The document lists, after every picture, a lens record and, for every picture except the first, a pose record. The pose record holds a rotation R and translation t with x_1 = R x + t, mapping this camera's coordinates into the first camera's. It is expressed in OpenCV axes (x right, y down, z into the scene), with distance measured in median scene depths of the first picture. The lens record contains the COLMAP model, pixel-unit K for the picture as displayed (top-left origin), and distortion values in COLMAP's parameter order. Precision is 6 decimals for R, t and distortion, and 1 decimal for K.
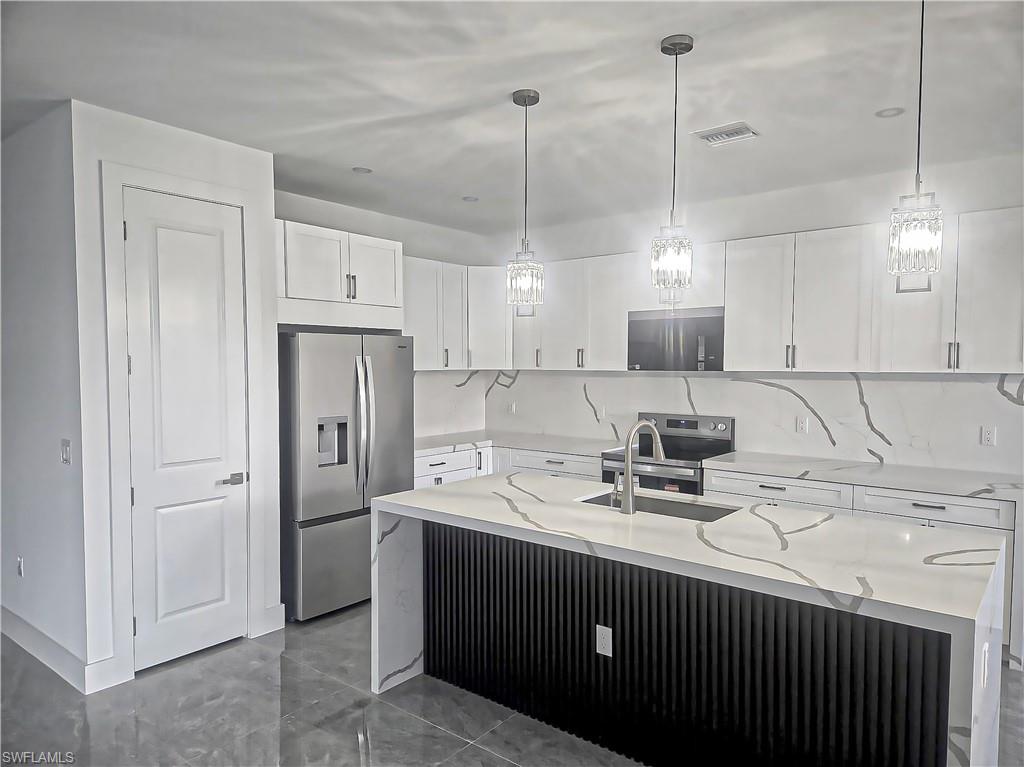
lens RADIAL K [[671.7, 0, 512.0], [0, 671.7, 383.5], [0, 0, 1]] dist [0.044592, 0.000296]
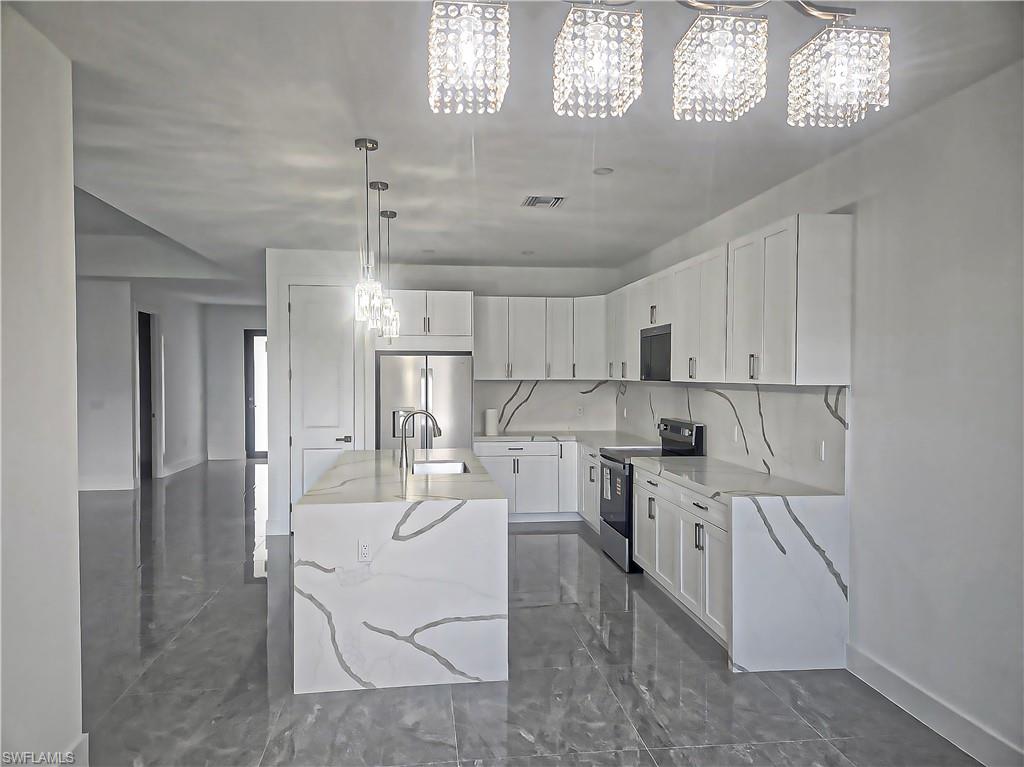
lens RADIAL K [[671.7, 0, 512.0], [0, 671.7, 383.5], [0, 0, 1]] dist [0.044592, 0.000296]
pose [[0.728260, 0.010611, -0.685218, 0.936921], [-0.023712, 0.999672, -0.009720, 0.002297], [0.684890, 0.023326, 0.728273, 0.007078]]
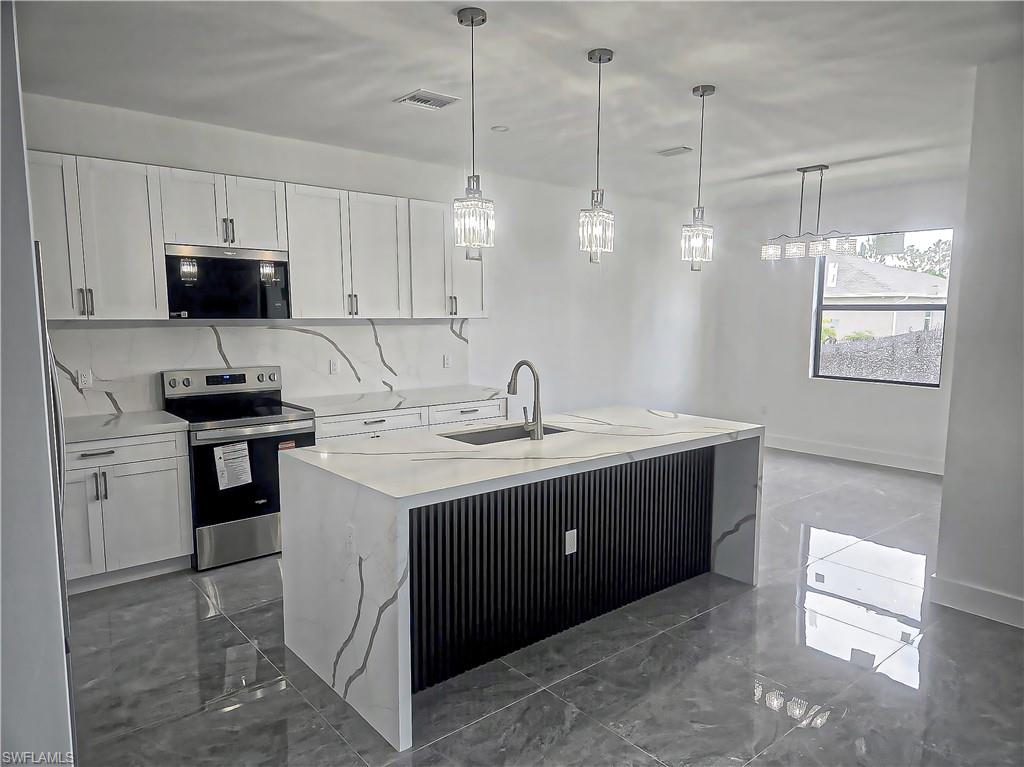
lens RADIAL K [[671.7, 0, 512.0], [0, 671.7, 383.5], [0, 0, 1]] dist [0.044592, 0.000296]
pose [[0.203368, -0.103517, 0.973615, -0.618932], [0.029831, 0.994589, 0.099516, -0.013604], [-0.978648, 0.008806, 0.205356, 0.517955]]
